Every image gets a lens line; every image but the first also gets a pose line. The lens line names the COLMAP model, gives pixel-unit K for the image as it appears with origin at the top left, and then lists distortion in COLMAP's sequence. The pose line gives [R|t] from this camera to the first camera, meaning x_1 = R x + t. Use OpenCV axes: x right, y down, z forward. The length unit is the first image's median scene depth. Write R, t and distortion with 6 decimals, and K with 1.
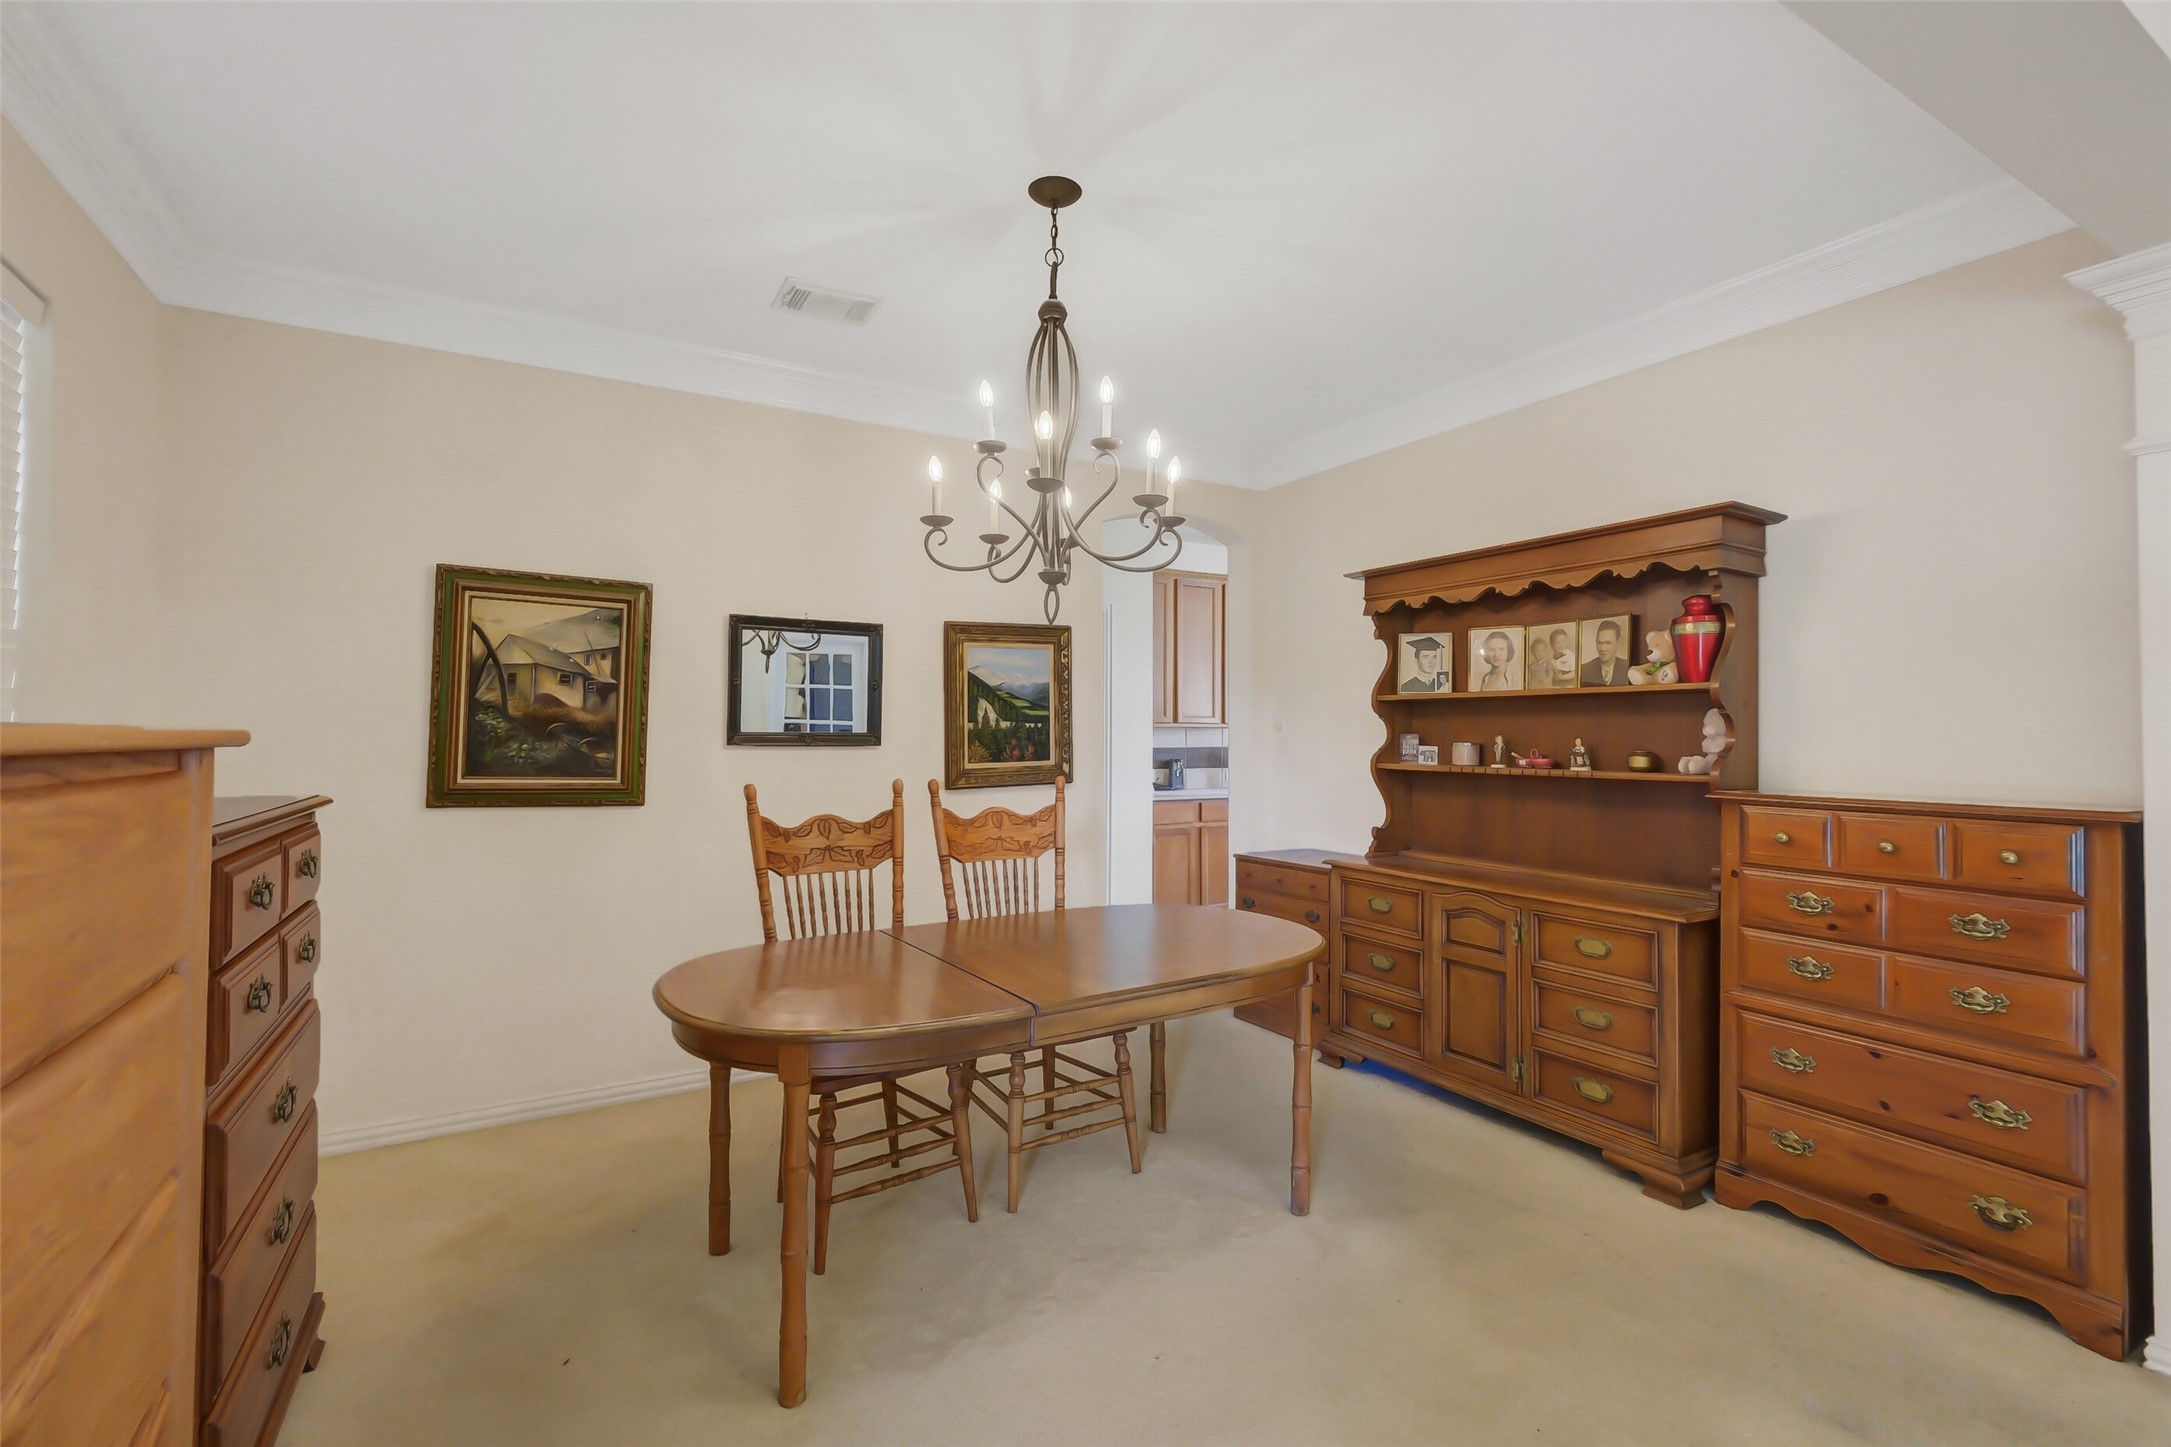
lens RADIAL K [[947.7, 0, 1086.2], [0, 947.7, 729.0], [0, 0, 1]] dist [-0.004481, -0.000824]
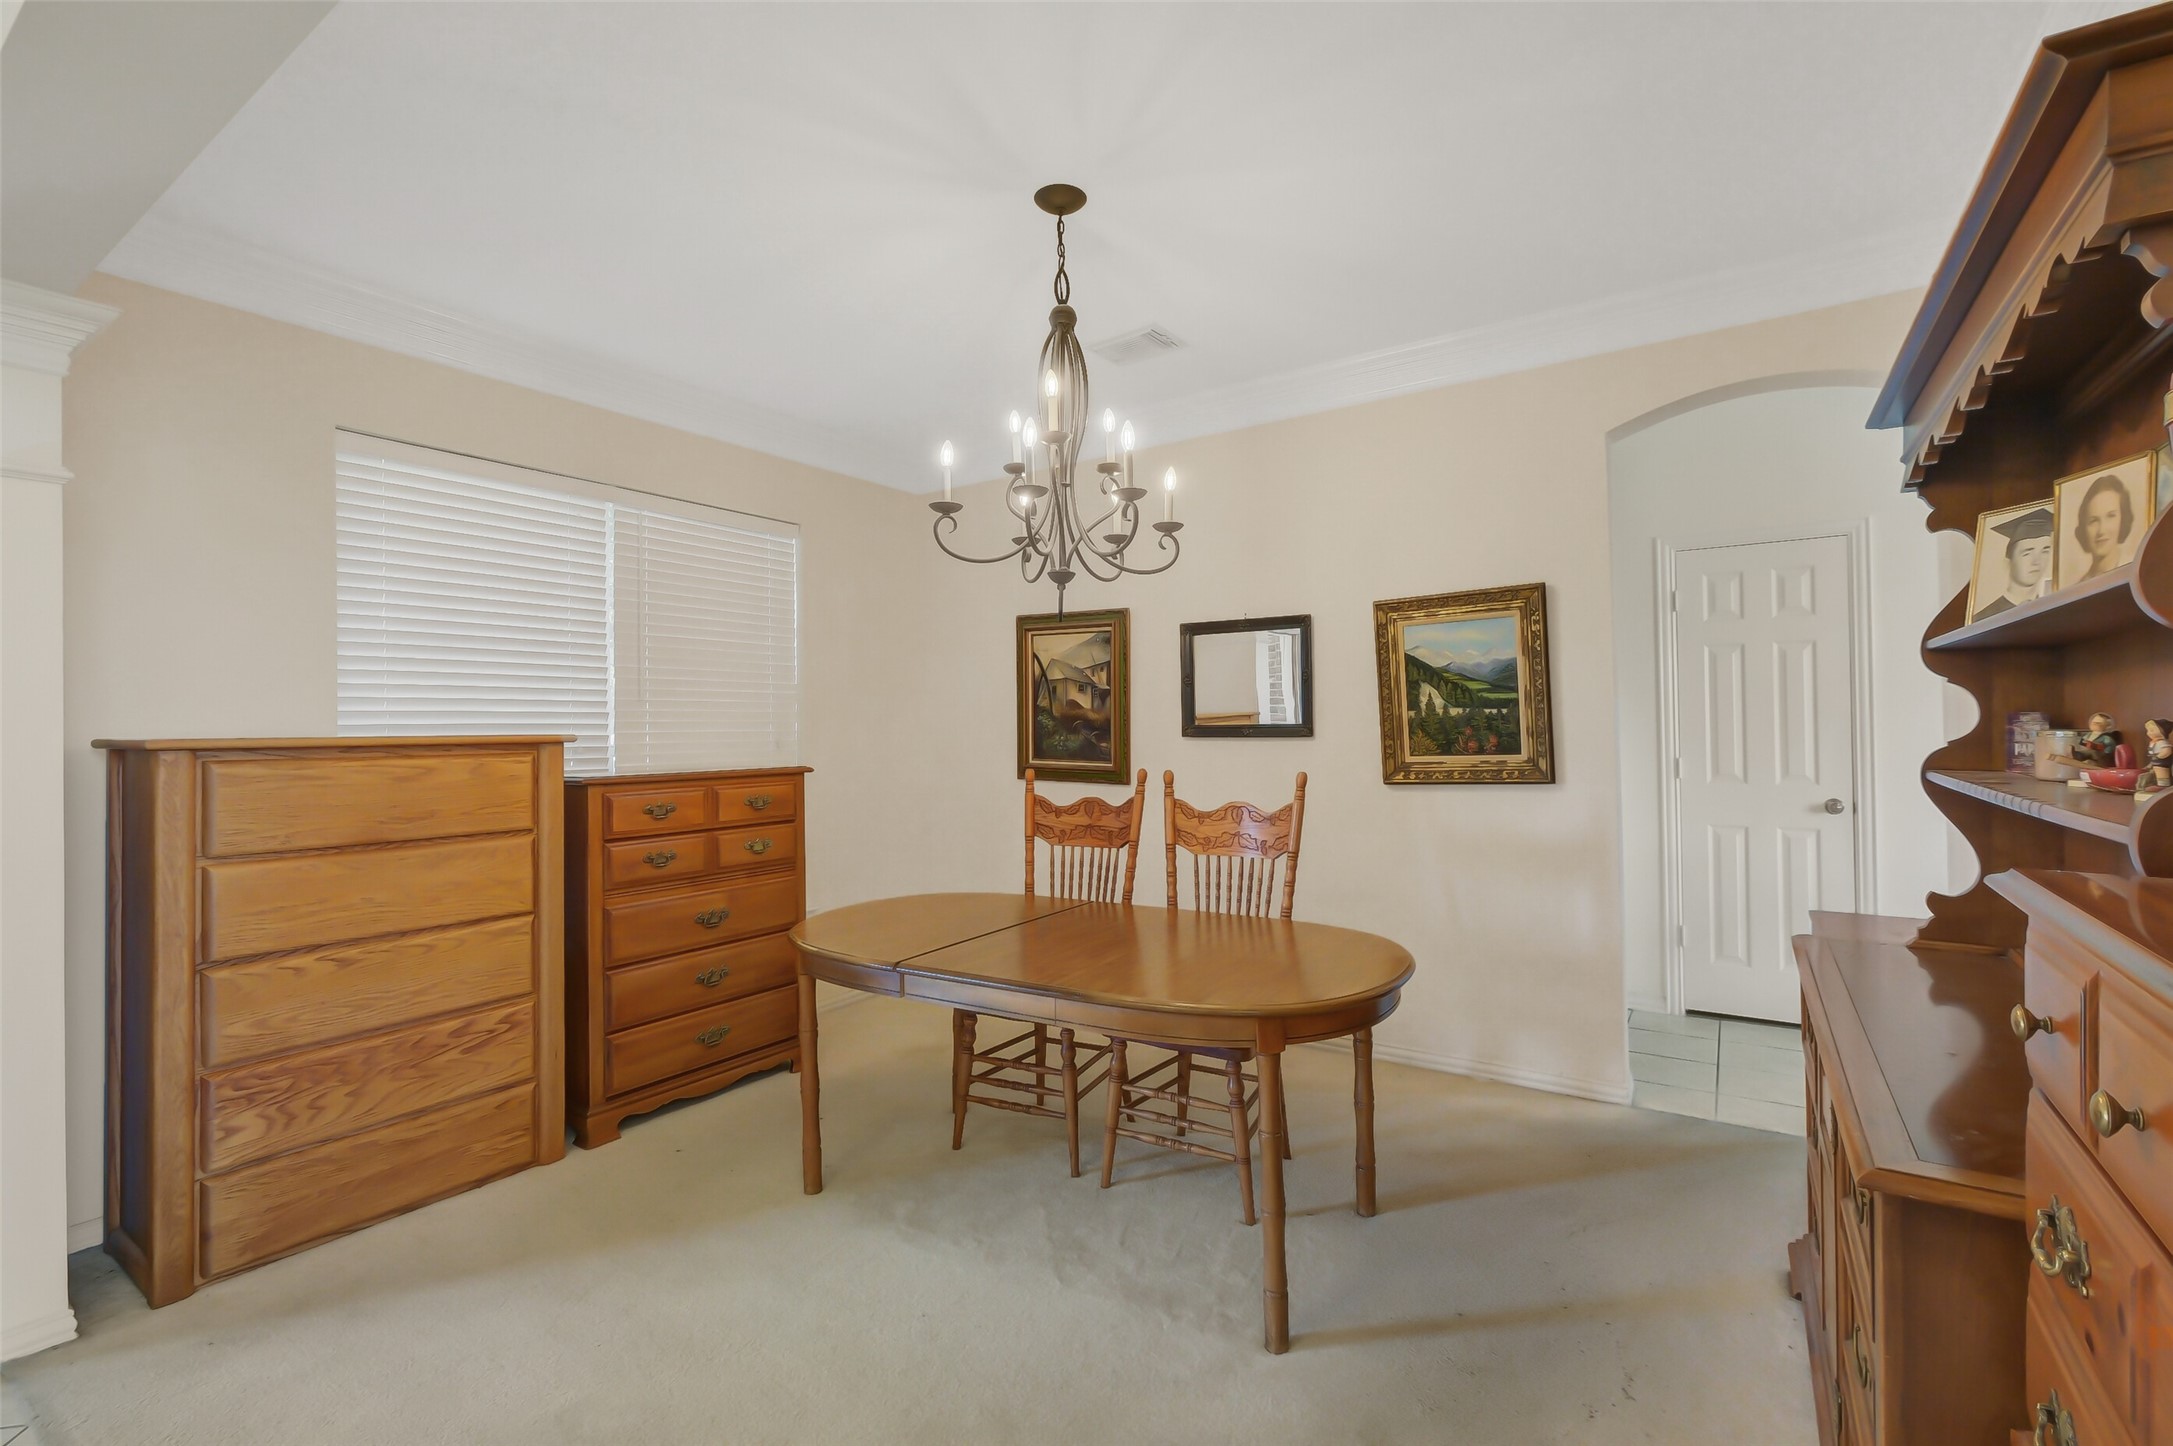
lens RADIAL K [[948.6, 0, 1094.1], [0, 948.6, 716.9], [0, 0, 1]] dist [-0.004481, -0.000824]
pose [[0.440933, -0.019184, -0.897335, 0.657424], [0.020307, 0.999729, -0.011395, 0.004059], [0.897310, -0.013197, 0.441203, 0.410979]]
